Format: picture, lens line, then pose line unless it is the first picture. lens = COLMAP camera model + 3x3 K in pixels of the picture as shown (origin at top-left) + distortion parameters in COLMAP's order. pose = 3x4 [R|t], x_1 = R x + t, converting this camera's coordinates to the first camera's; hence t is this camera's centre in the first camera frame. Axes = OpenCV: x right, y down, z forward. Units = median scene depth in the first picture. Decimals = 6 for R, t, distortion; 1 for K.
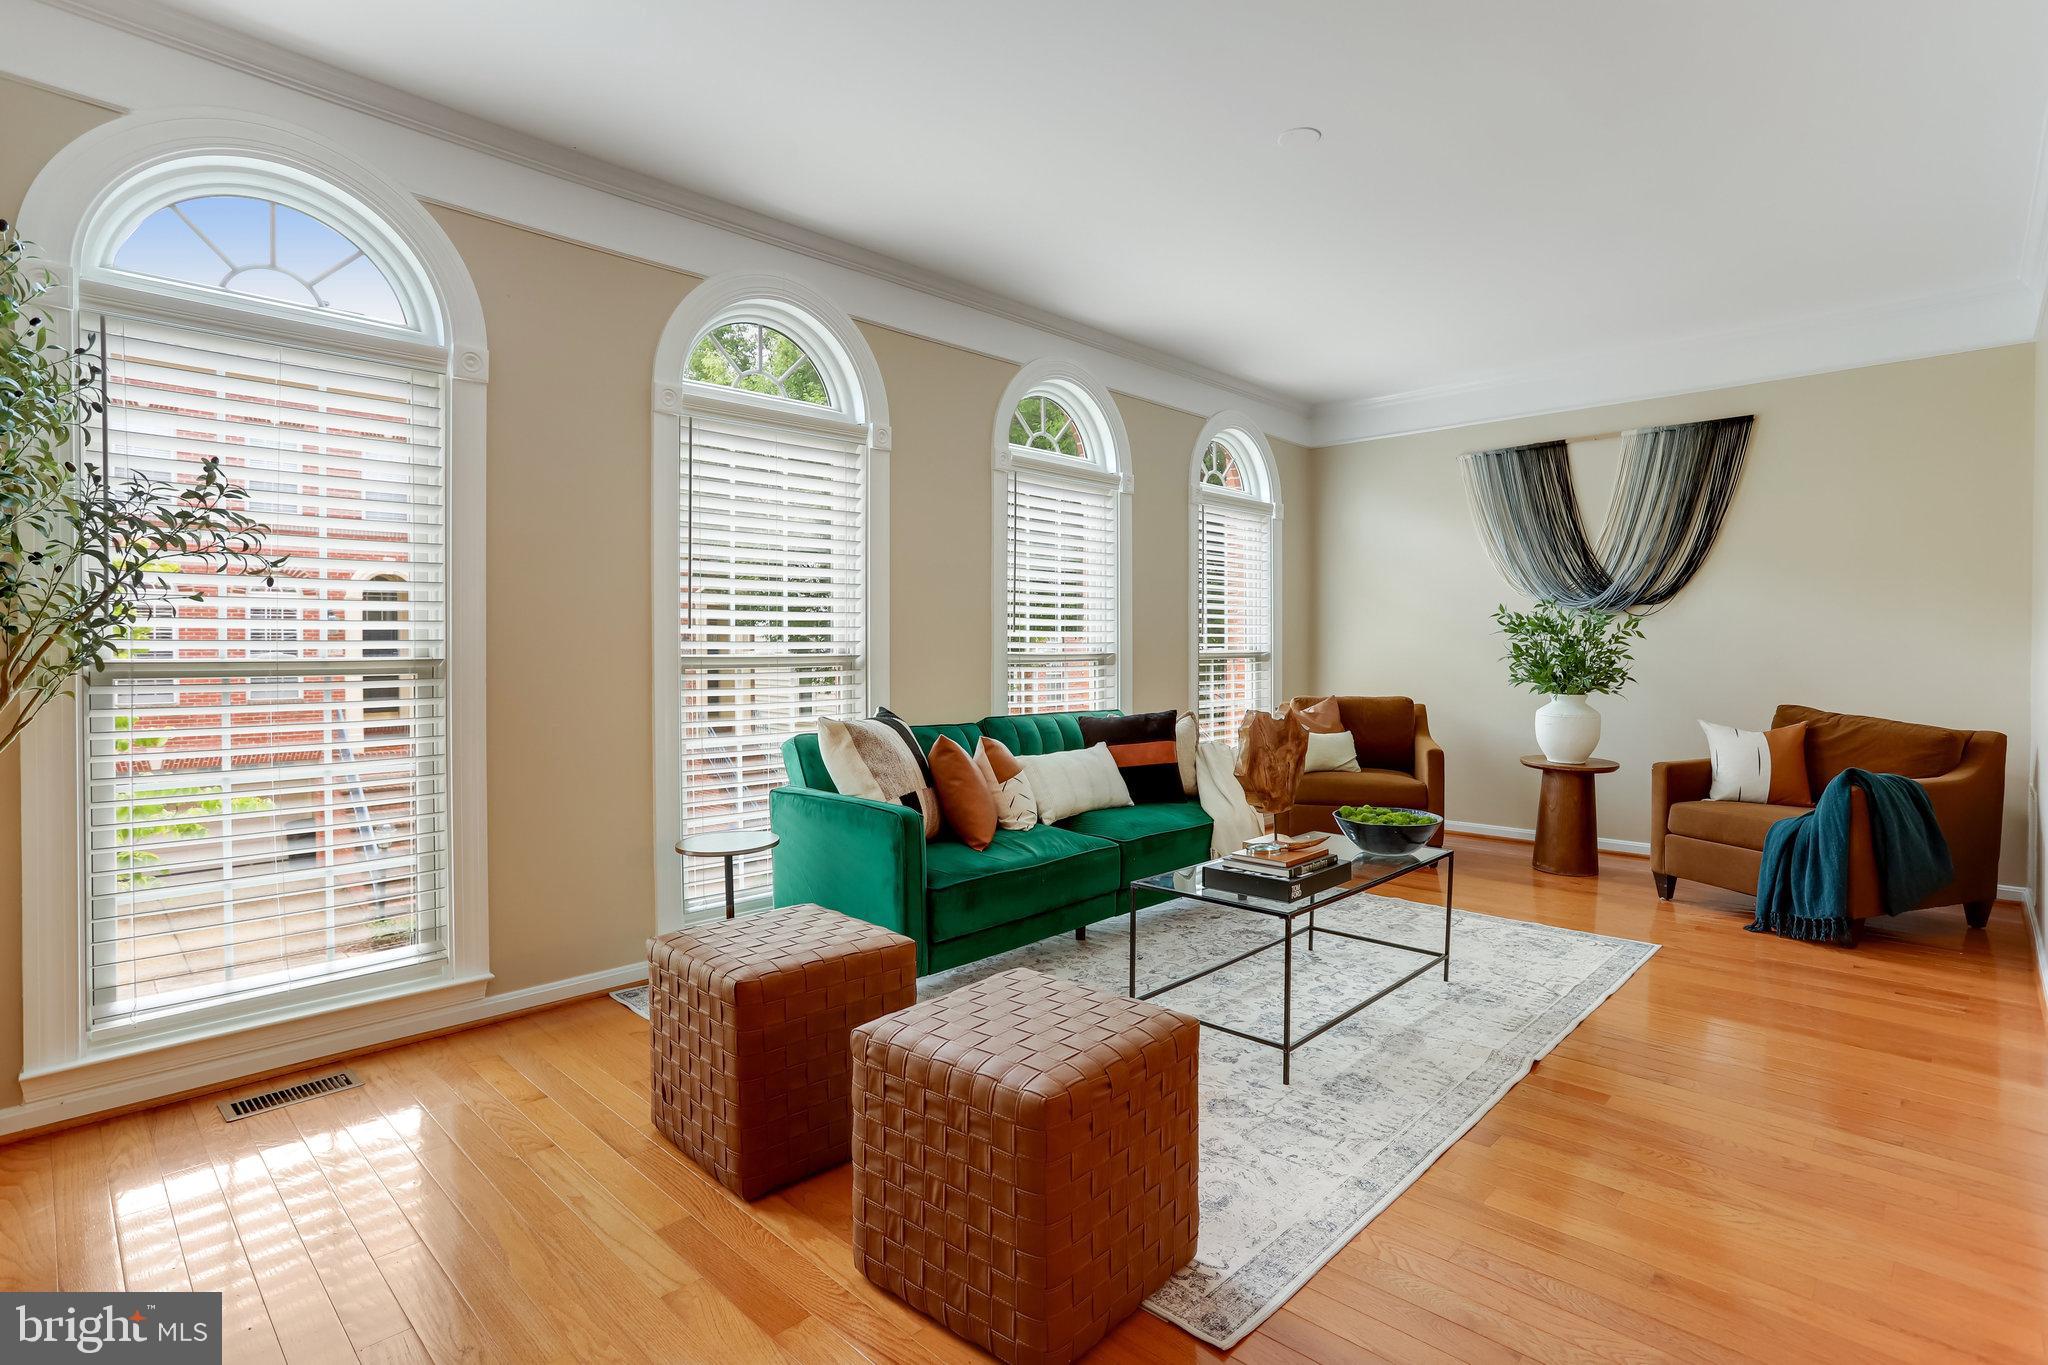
lens RADIAL K [[986.7, 0, 1020.1], [0, 986.7, 646.1], [0, 0, 1]] dist [-0.132495, 0.089072]
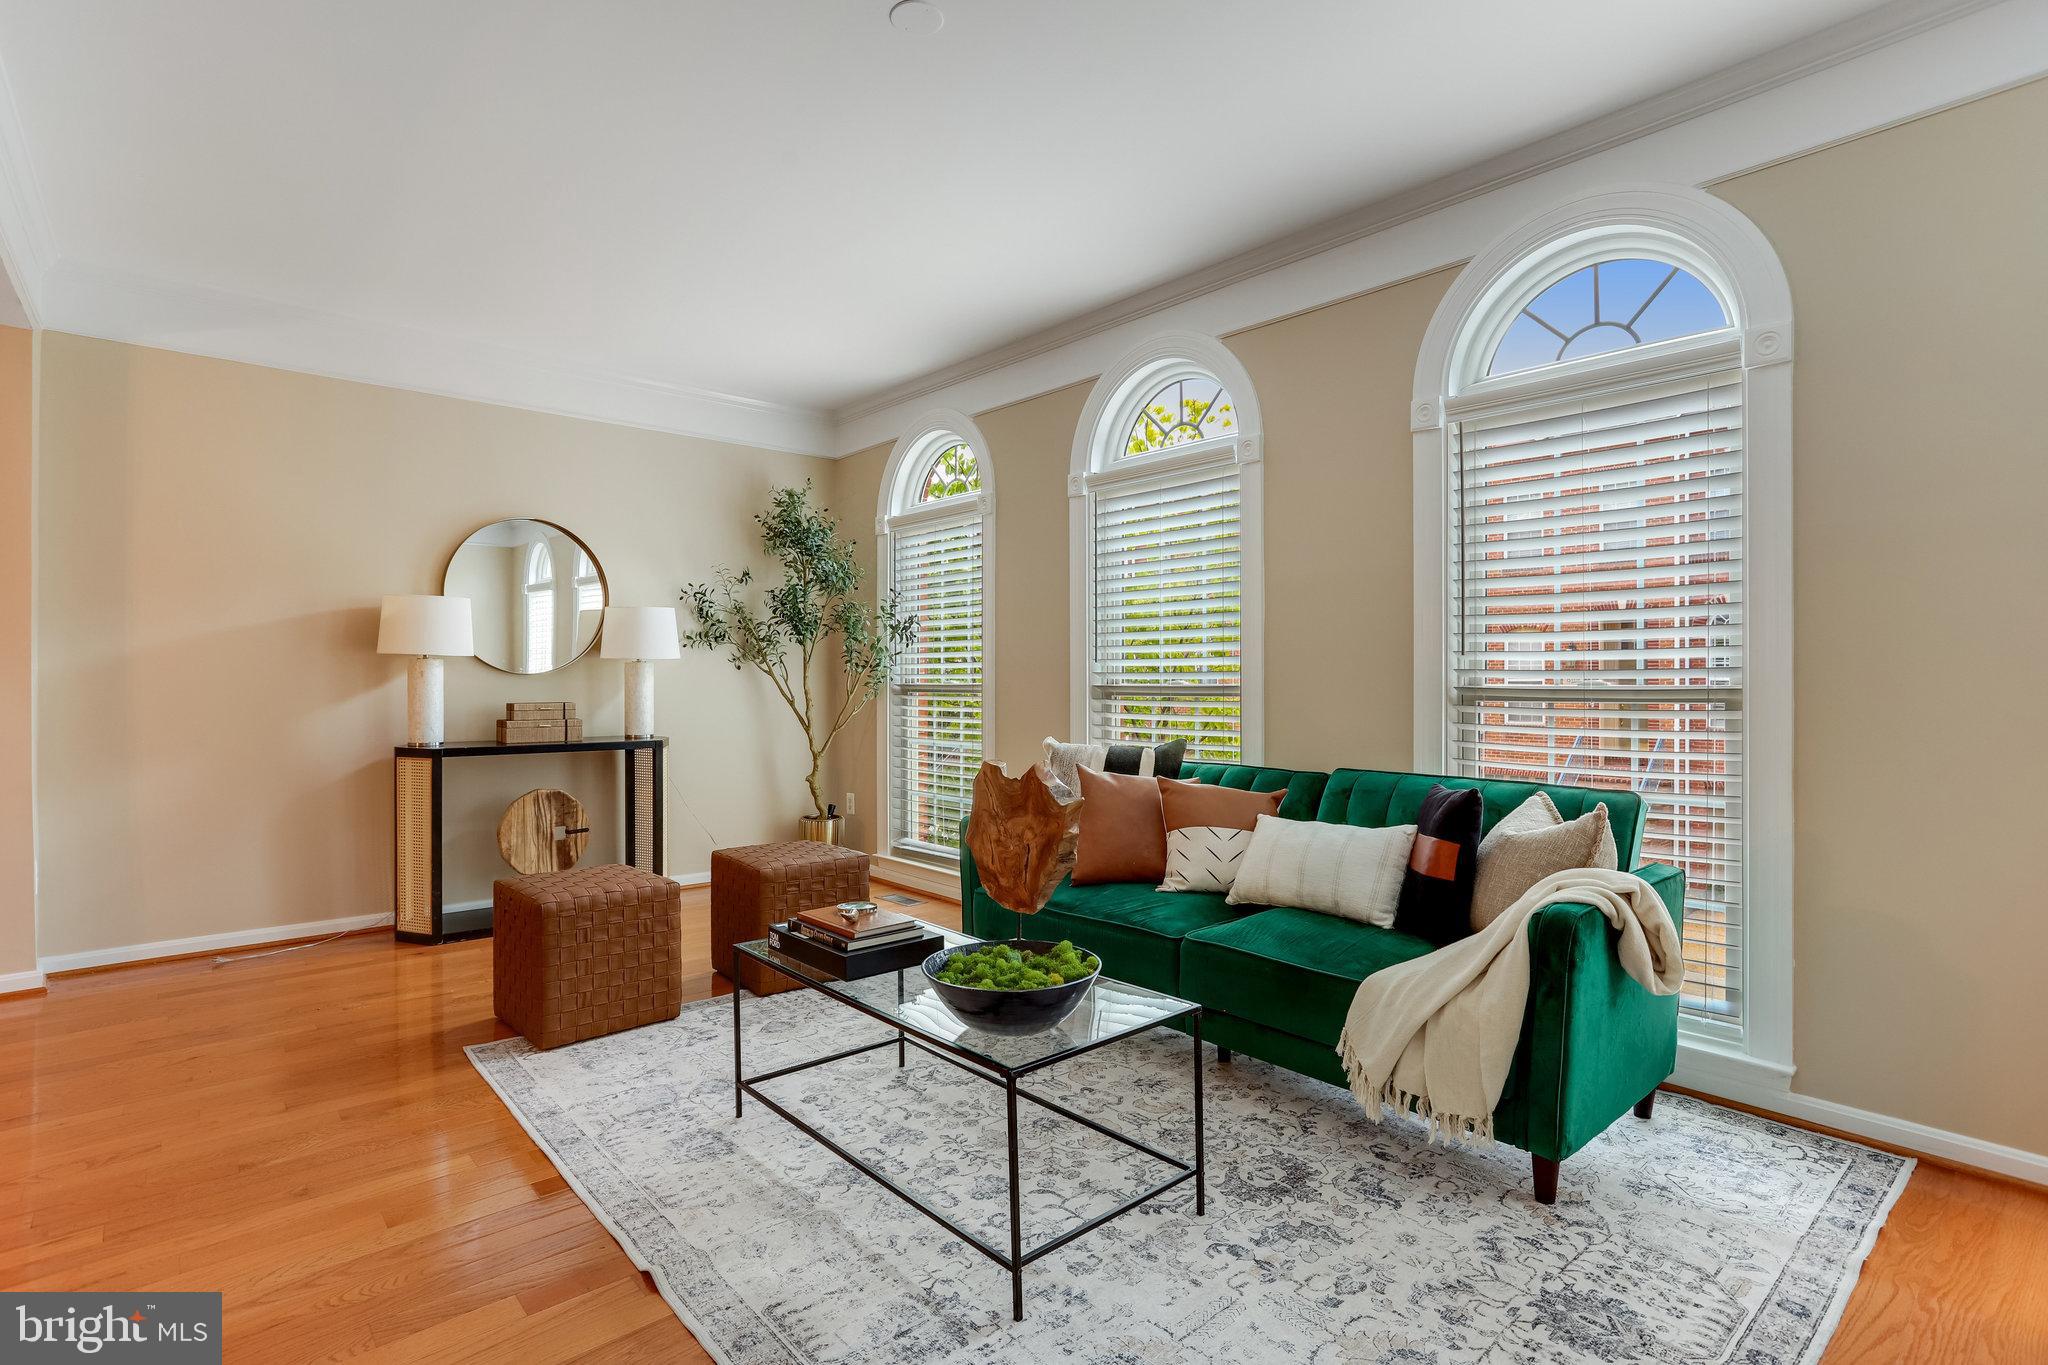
lens RADIAL K [[1011.2, 0, 1024.0], [0, 1011.2, 682.5], [0, 0, 1]] dist [-0.050386, 0.037243]
pose [[-0.066275, 0.005266, -0.997787, 0.828282], [0.003668, 0.999981, 0.005034, 0.000254], [0.997795, -0.003326, -0.066293, 0.873144]]
